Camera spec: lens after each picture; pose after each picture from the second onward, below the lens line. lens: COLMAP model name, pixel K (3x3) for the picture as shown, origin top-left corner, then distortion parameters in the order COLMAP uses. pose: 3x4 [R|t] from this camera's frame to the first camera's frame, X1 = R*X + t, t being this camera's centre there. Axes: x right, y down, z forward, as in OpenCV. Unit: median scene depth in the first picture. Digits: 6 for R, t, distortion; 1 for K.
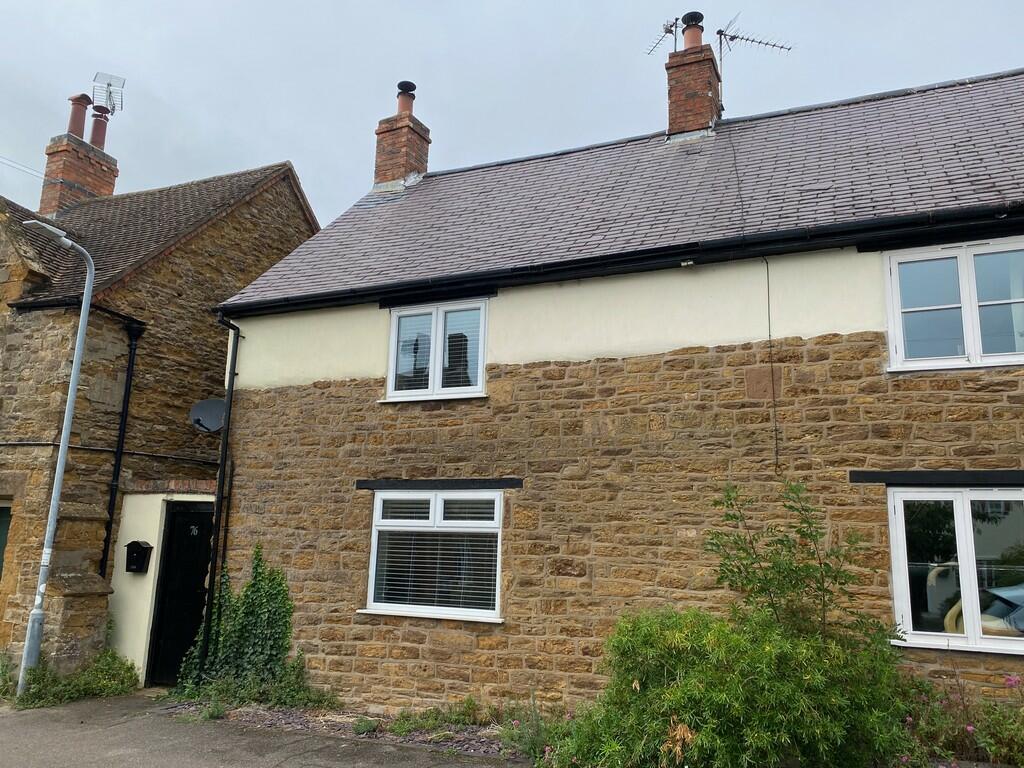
lens RADIAL K [[957.5, 0, 512.4], [0, 957.5, 383.8], [0, 0, 1]] dist [0.037393, -0.010542]
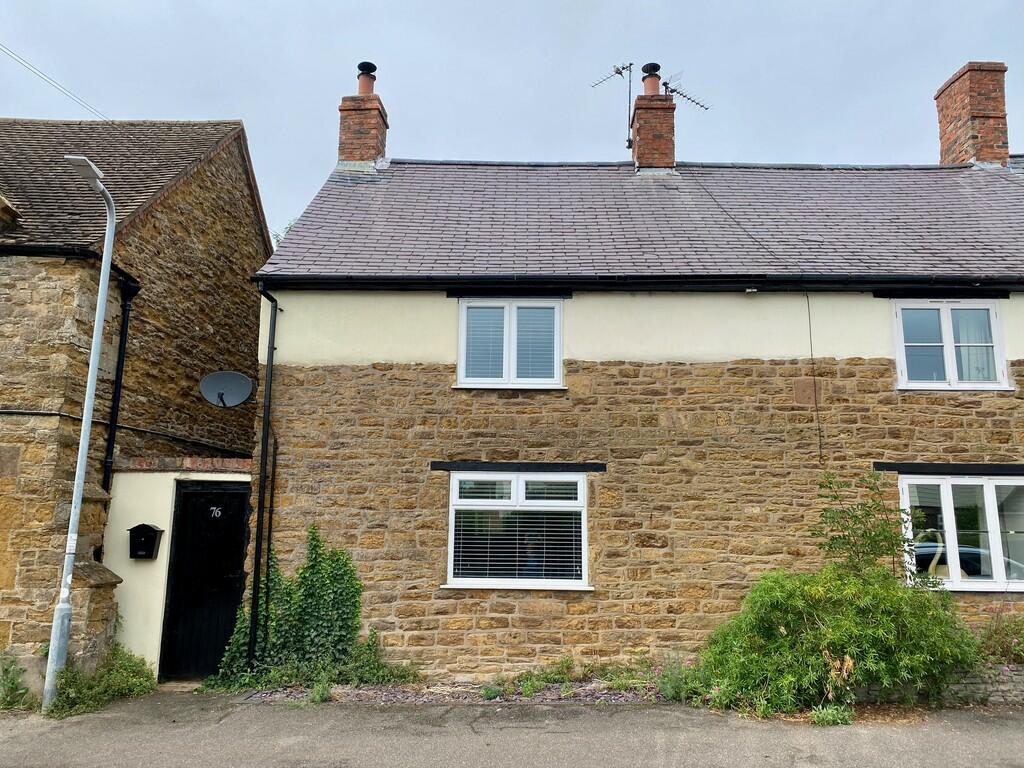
lens RADIAL K [[957.5, 0, 509.6], [0, 957.5, 382.3], [0, 0, 1]] dist [0.037393, -0.010542]
pose [[0.881624, 0.053314, 0.468932, -0.584124], [-0.063123, 0.997992, 0.005211, 0.004273], [-0.467712, -0.034195, 0.883219, 0.050185]]
